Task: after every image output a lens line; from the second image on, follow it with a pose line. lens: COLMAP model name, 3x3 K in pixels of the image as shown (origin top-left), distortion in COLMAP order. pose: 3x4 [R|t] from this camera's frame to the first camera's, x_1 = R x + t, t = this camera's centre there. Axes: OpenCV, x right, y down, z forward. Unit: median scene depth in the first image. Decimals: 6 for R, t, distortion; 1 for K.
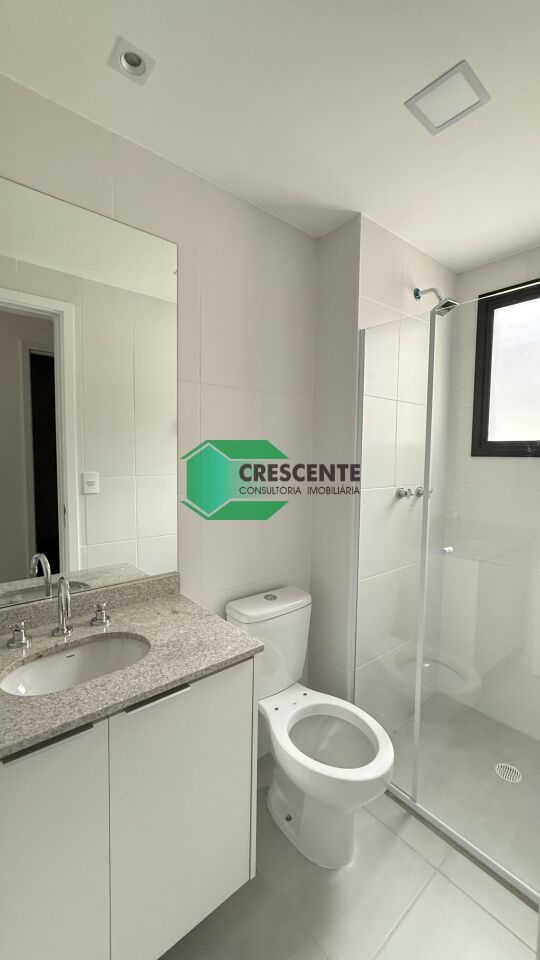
lens RADIAL K [[386.3, 0, 271.7], [0, 386.3, 479.2], [0, 0, 1]] dist [-0.002350, 0.000462]
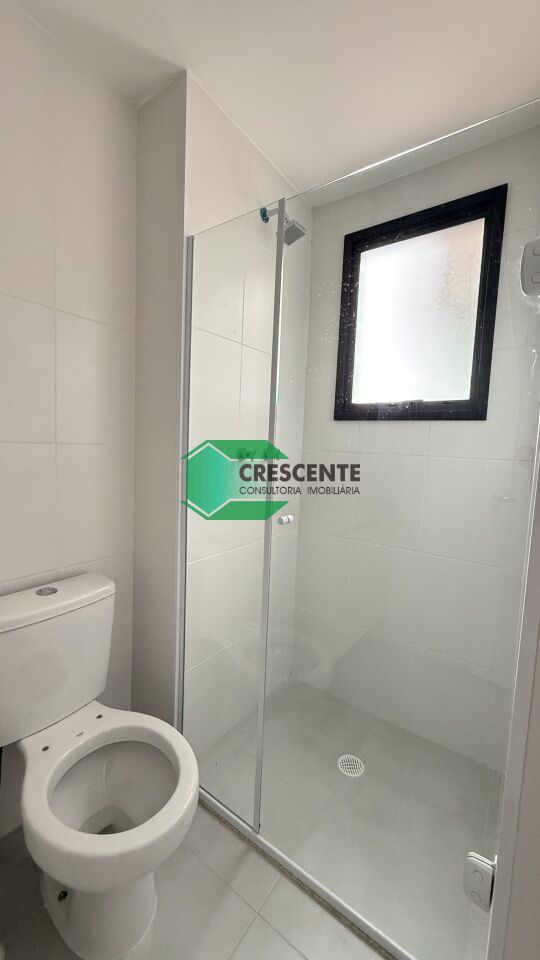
lens RADIAL K [[386.3, 0, 266.0], [0, 386.3, 481.3], [0, 0, 1]] dist [-0.002350, 0.000462]
pose [[0.973579, 0.001112, 0.228347, 0.207974], [-0.012501, 0.998748, 0.048434, 0.056074], [-0.228007, -0.050009, 0.972374, 0.202835]]
